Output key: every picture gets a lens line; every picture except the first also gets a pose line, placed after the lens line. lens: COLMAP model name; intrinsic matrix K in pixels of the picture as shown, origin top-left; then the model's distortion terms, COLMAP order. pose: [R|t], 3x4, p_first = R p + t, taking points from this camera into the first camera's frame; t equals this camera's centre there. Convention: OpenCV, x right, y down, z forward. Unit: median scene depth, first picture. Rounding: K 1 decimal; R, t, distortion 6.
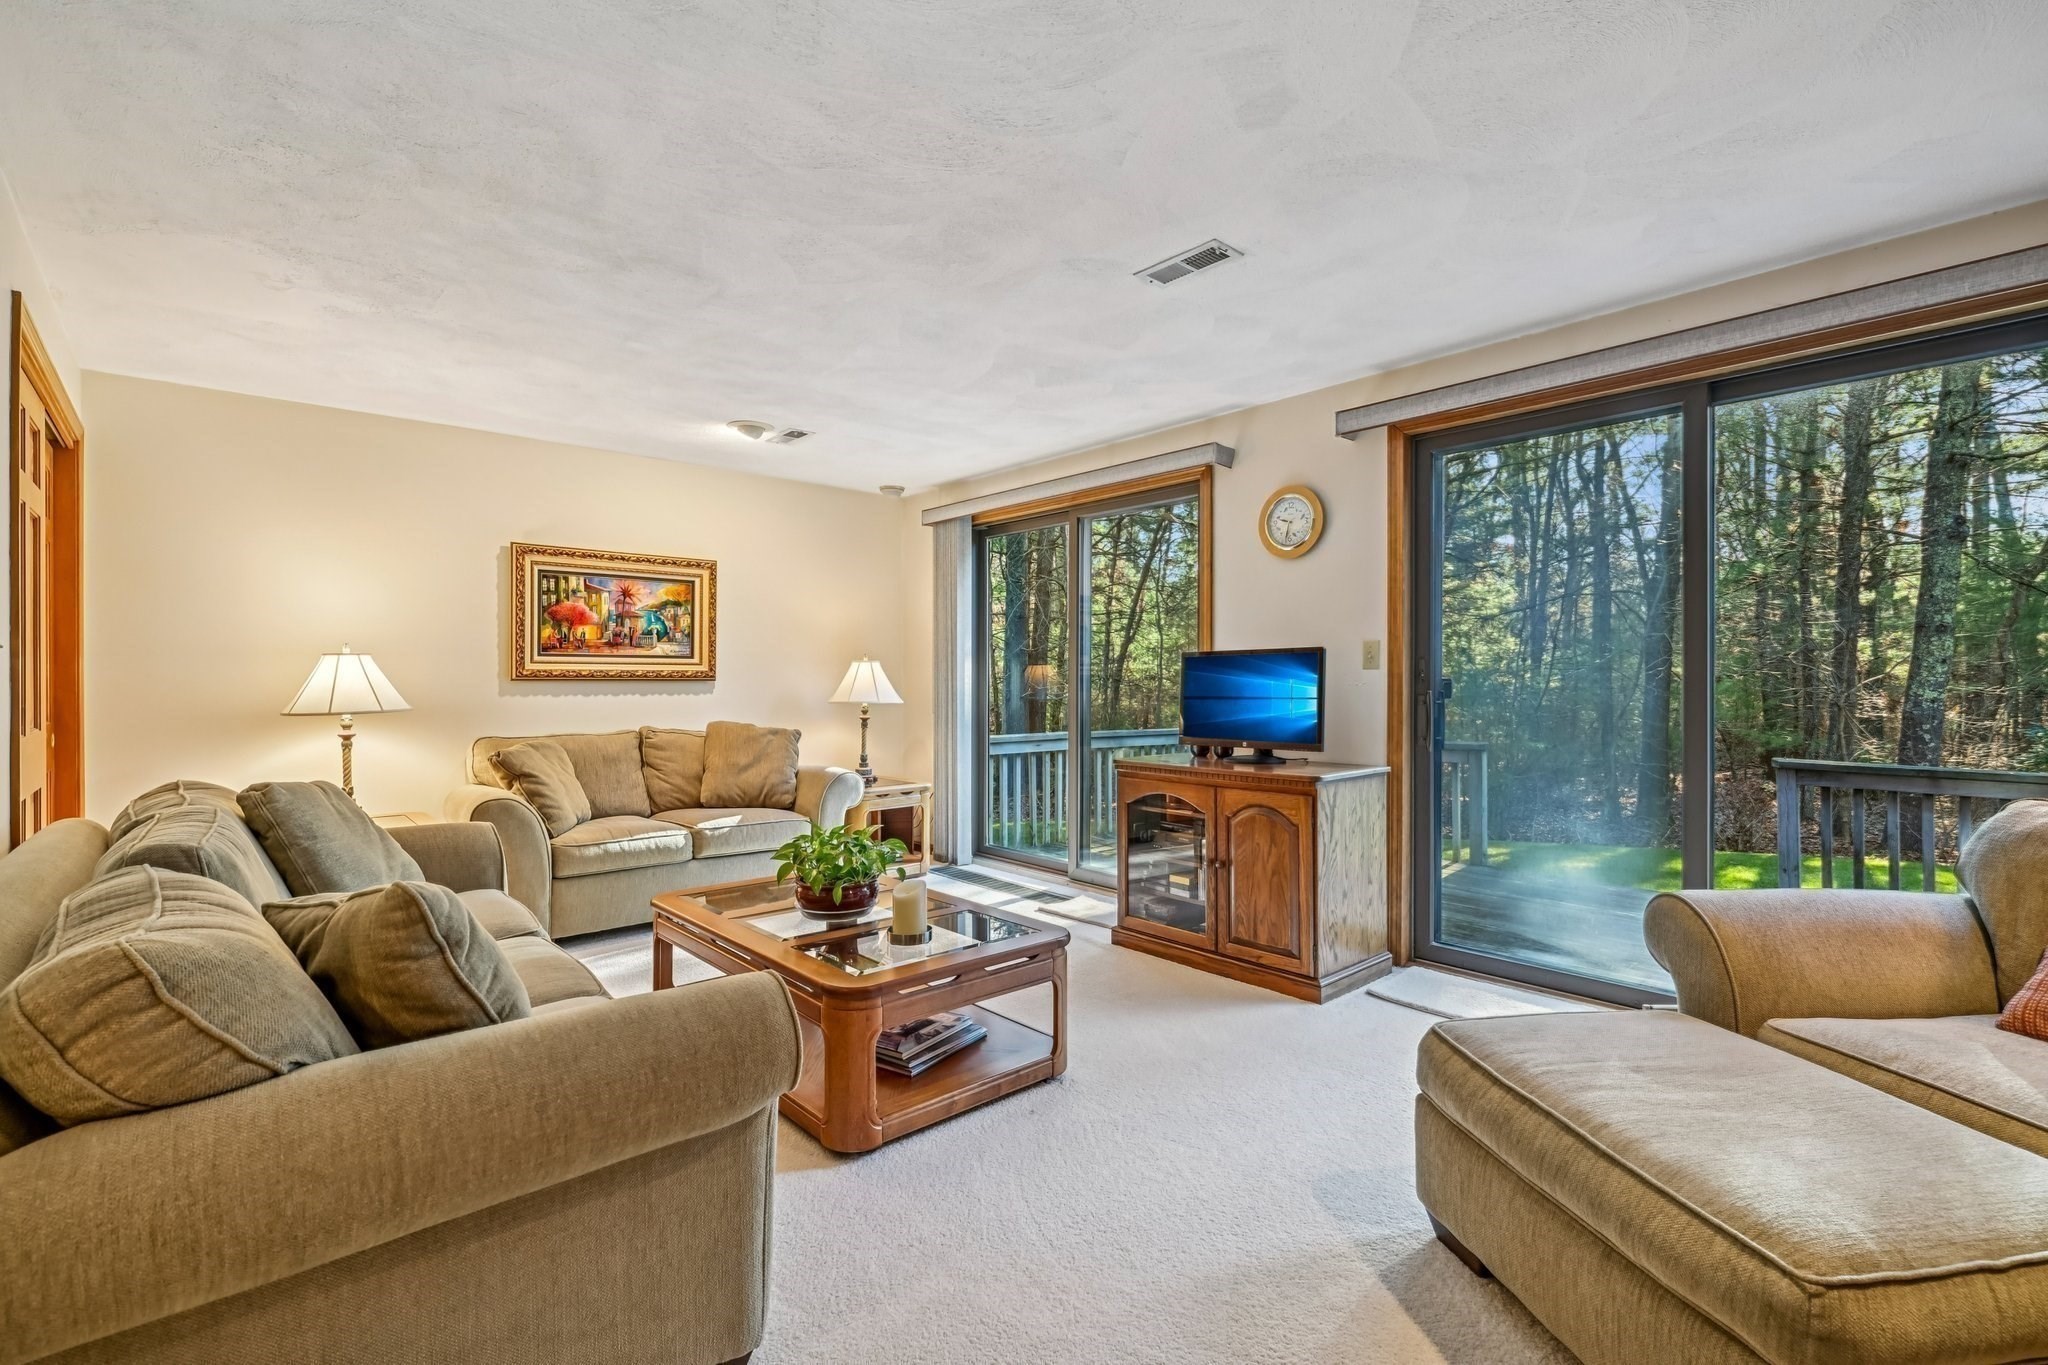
lens RADIAL K [[902.3, 0, 1021.1], [0, 902.3, 683.4], [0, 0, 1]] dist [0.000879, -0.000443]
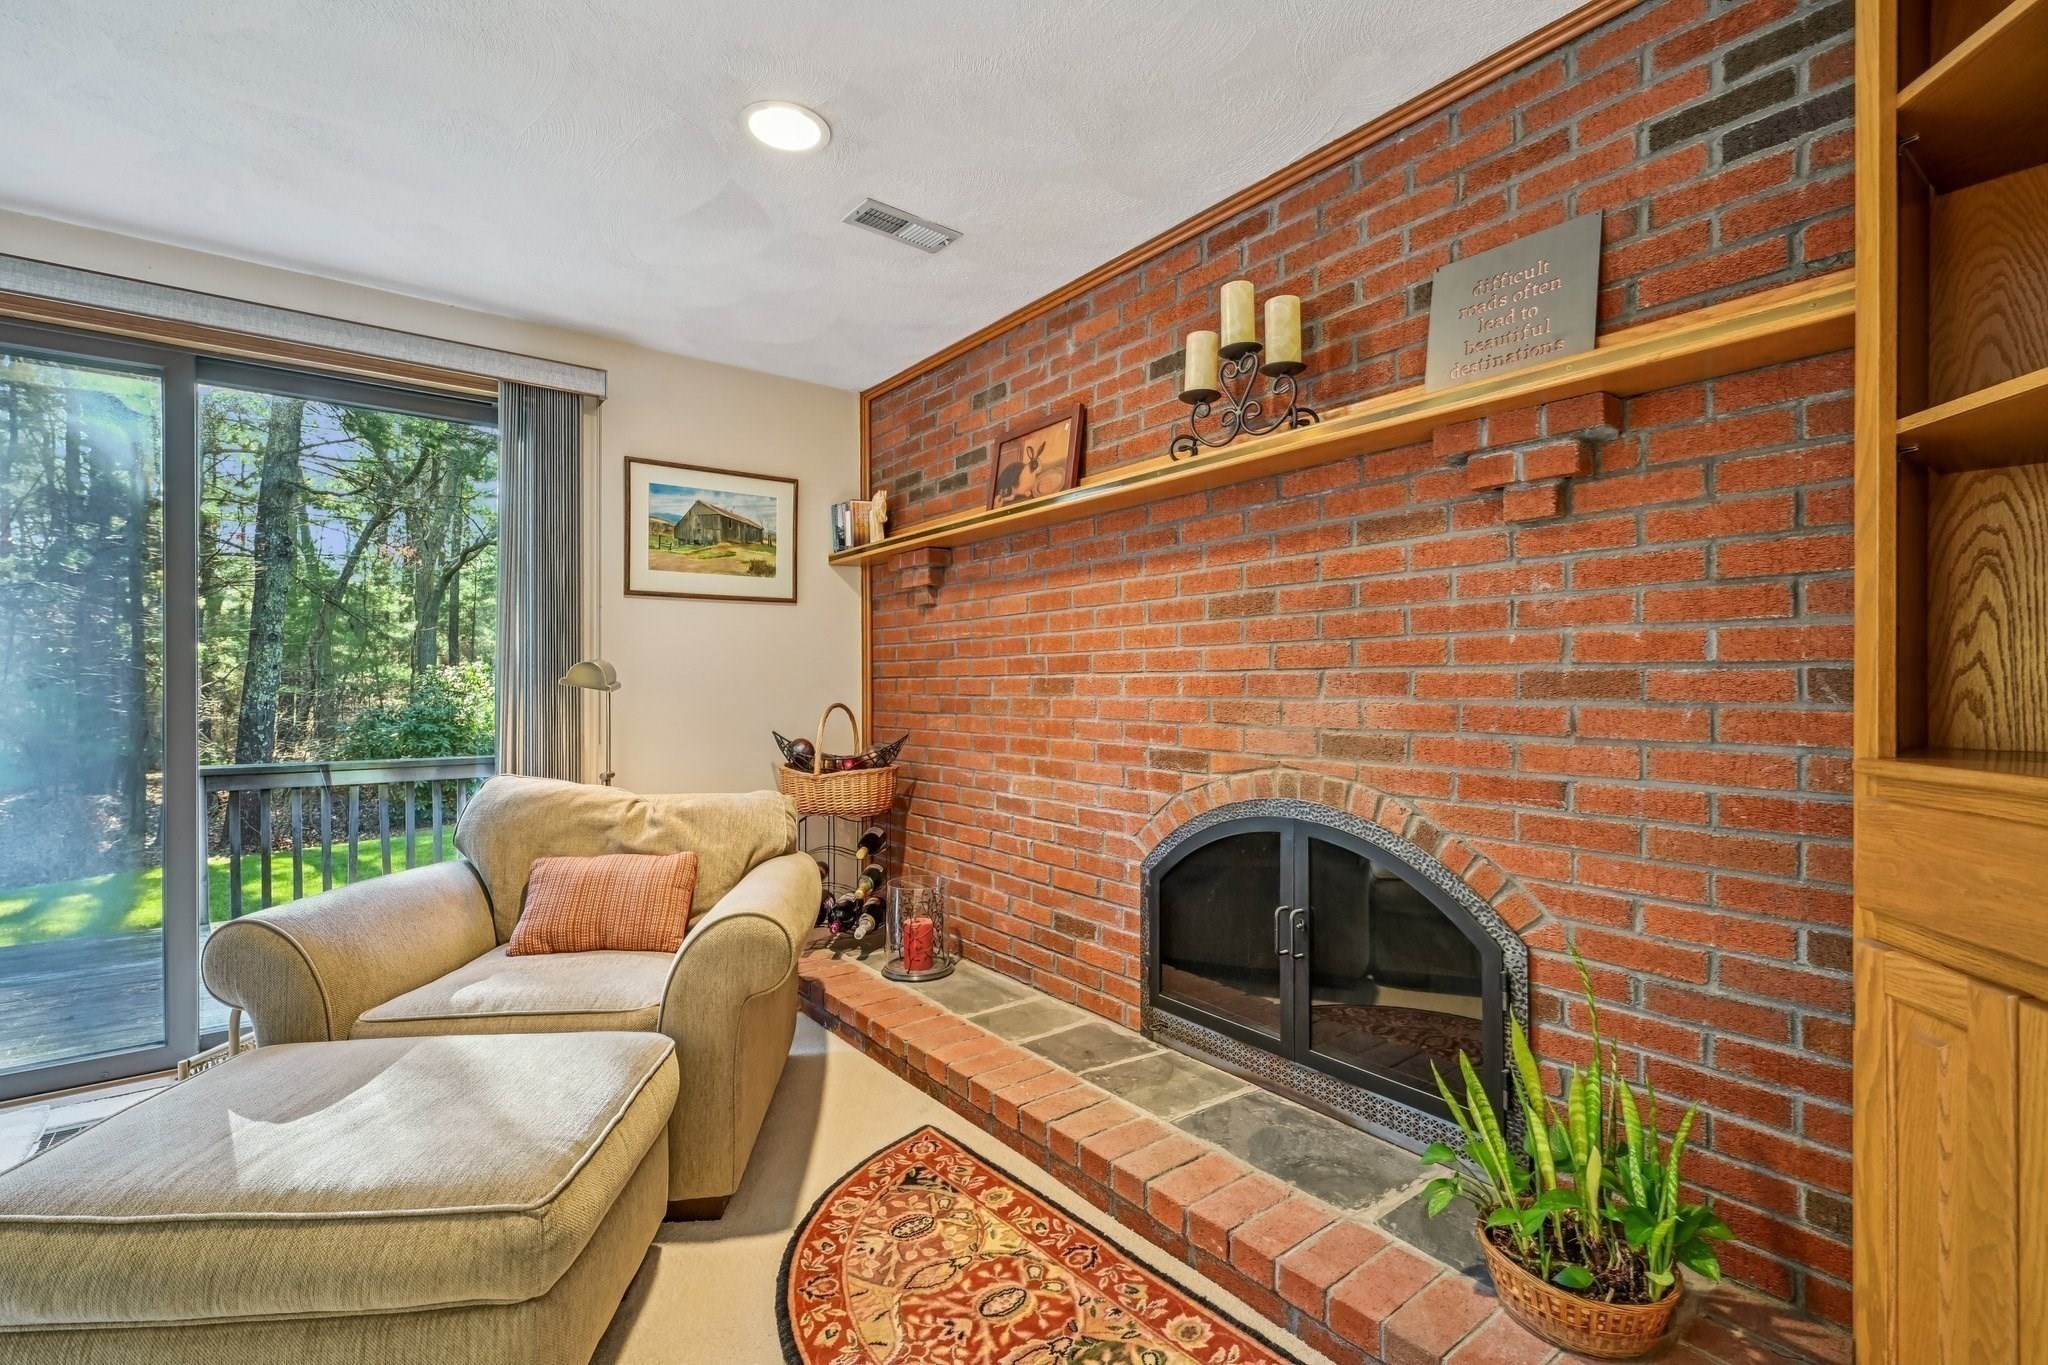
lens RADIAL K [[902.3, 0, 1021.5], [0, 902.3, 686.5], [0, 0, 1]] dist [0.000879, -0.000443]
pose [[0.081902, -0.001439, 0.996639, -0.139031], [0.002721, 0.999996, 0.001220, 0.001749], [-0.996637, 0.002612, 0.081906, 0.187634]]
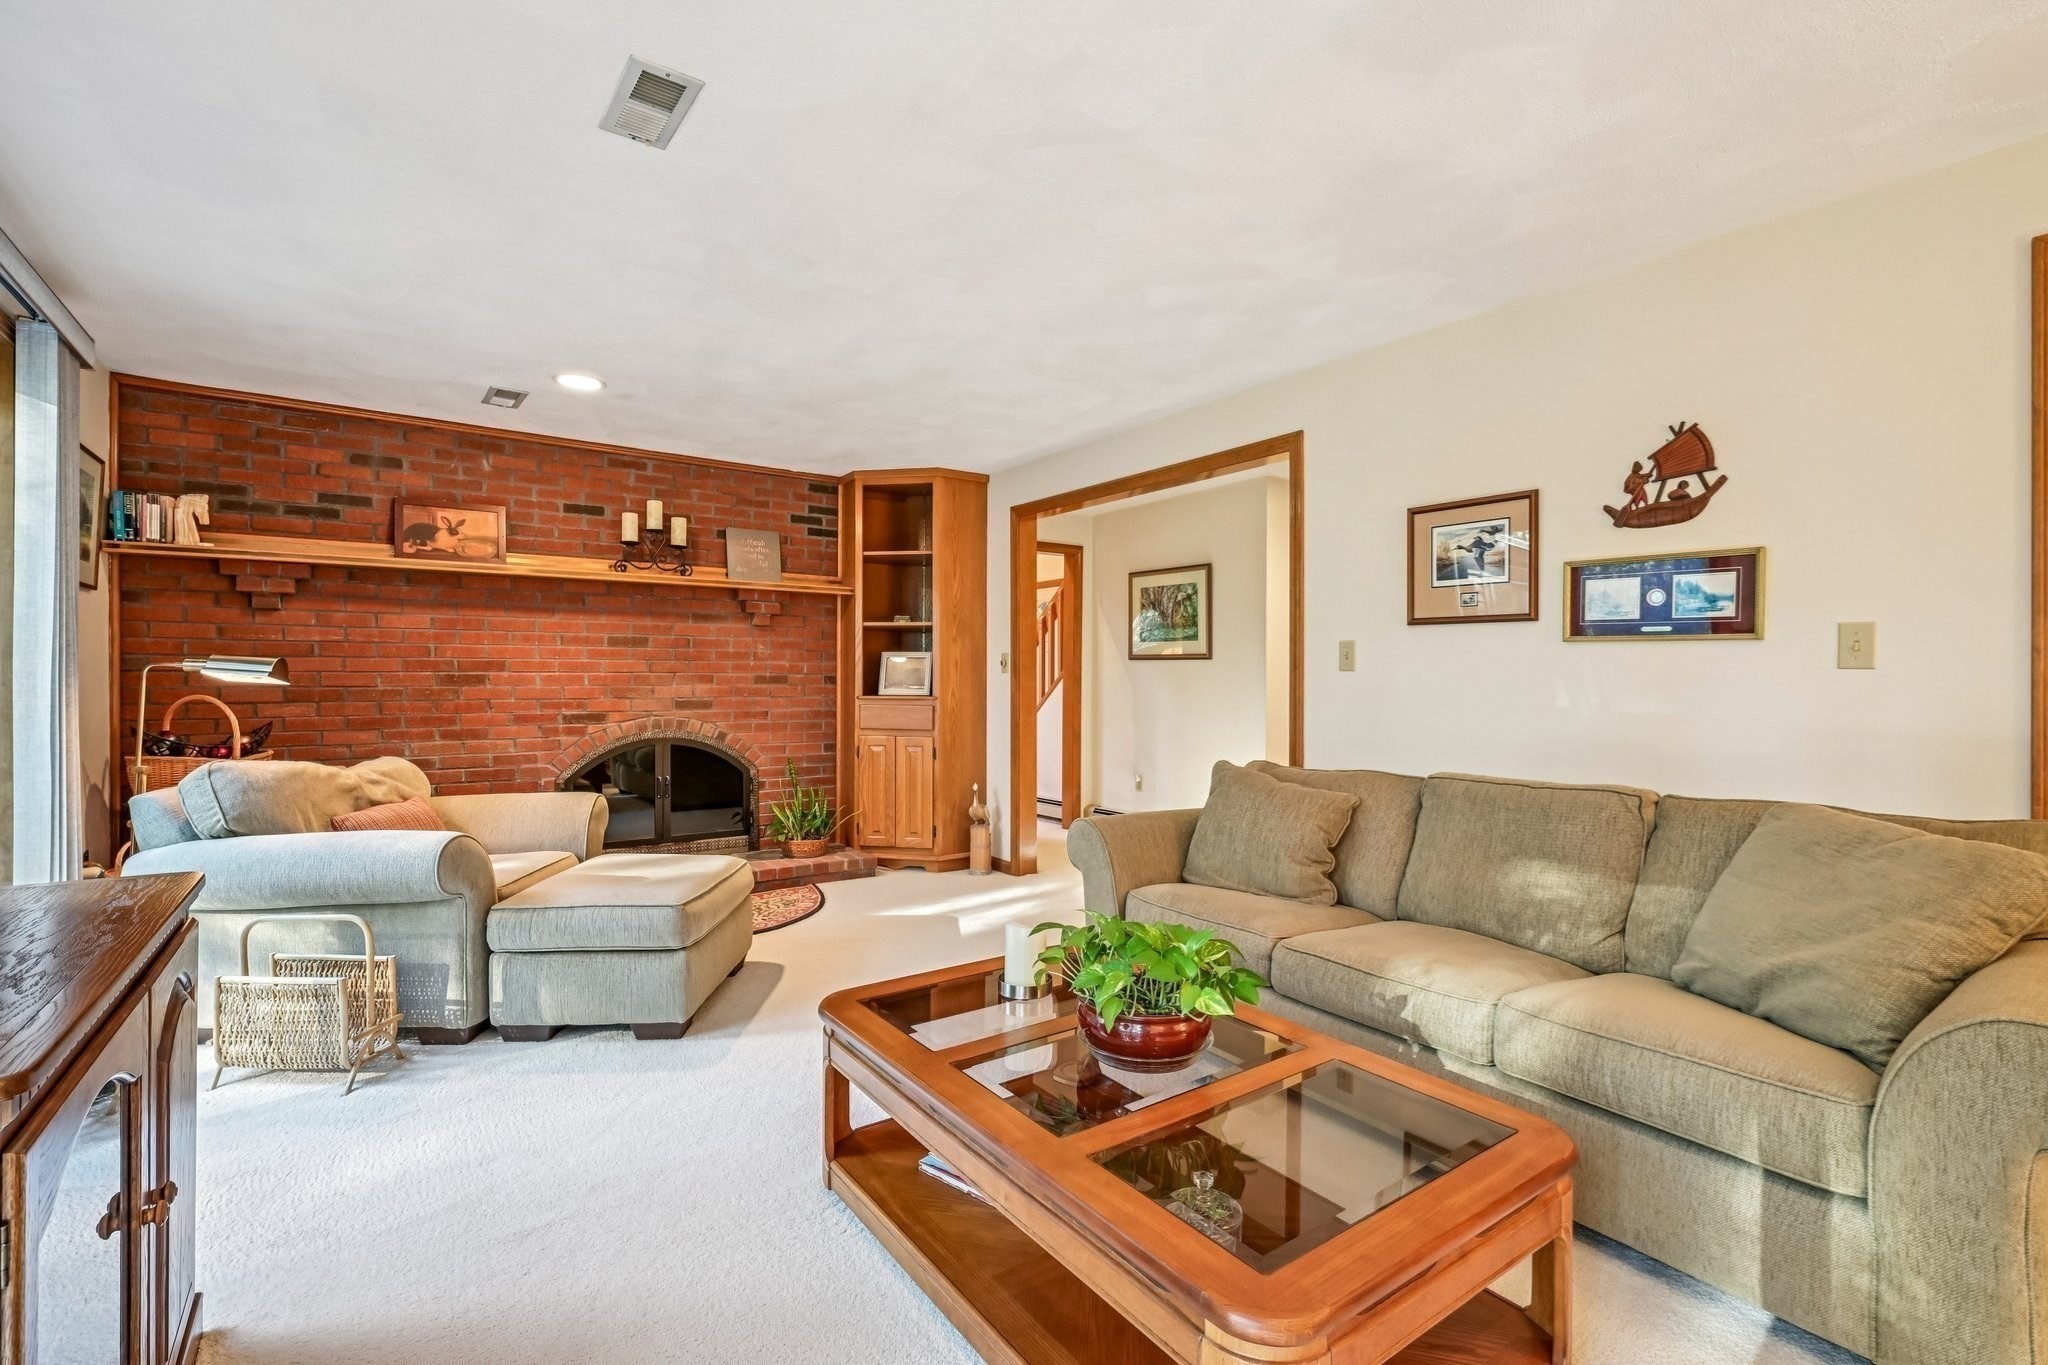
lens RADIAL K [[902.3, 0, 1024.9], [0, 902.3, 676.3], [0, 0, 1]] dist [0.000879, -0.000443]
pose [[-0.992459, -0.008723, 0.122269, -0.182542], [-0.008050, 0.999950, 0.005997, -0.005608], [-0.122315, 0.004967, -0.992479, 0.679648]]
